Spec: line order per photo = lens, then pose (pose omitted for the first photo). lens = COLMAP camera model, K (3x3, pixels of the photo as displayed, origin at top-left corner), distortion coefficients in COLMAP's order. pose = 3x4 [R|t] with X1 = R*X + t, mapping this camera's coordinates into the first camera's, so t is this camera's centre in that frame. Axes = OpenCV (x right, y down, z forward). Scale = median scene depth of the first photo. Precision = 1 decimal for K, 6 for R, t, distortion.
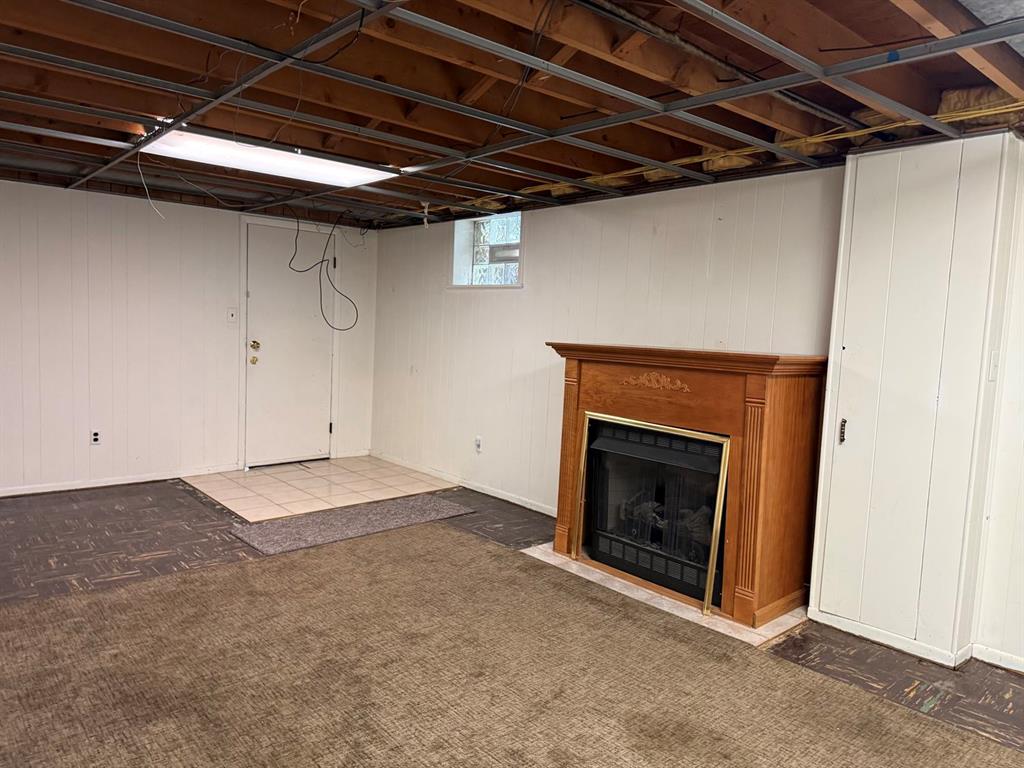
lens RADIAL K [[721.8, 0, 509.2], [0, 721.8, 379.7], [0, 0, 1]] dist [0.023614, -0.036135]
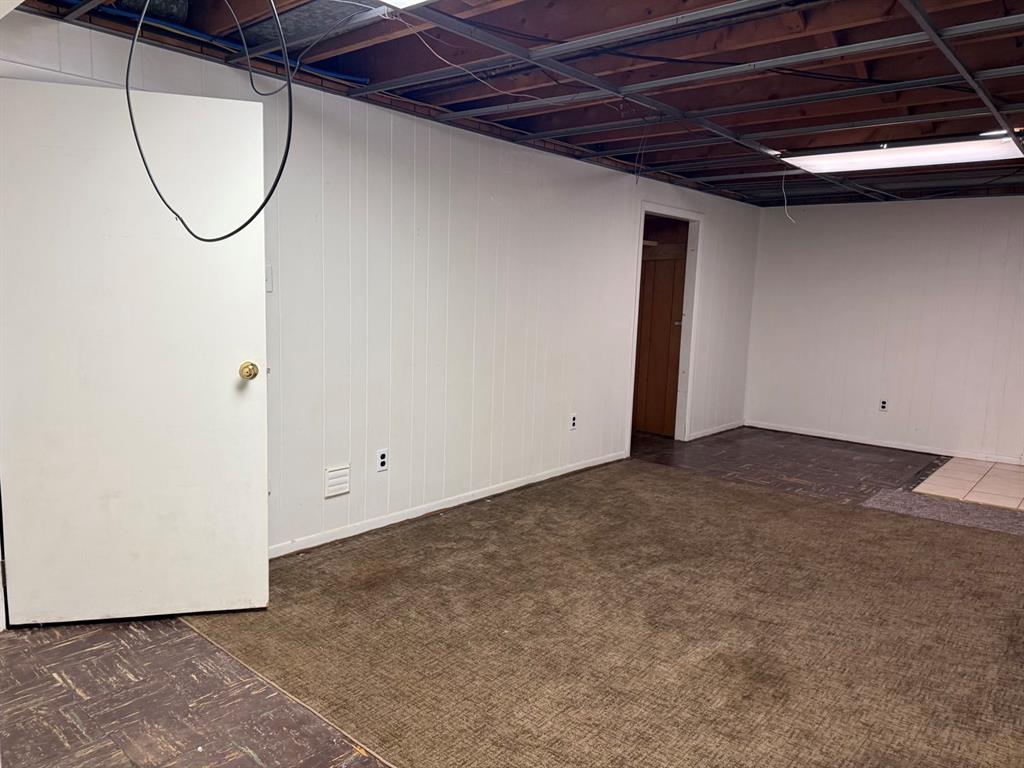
lens RADIAL K [[721.8, 0, 508.9], [0, 721.8, 387.2], [0, 0, 1]] dist [0.023614, -0.036135]
pose [[0.138042, 0.099027, -0.985463, 0.769589], [-0.105439, 0.990804, 0.084794, 0.019595], [0.984798, 0.092201, 0.147214, 0.298055]]
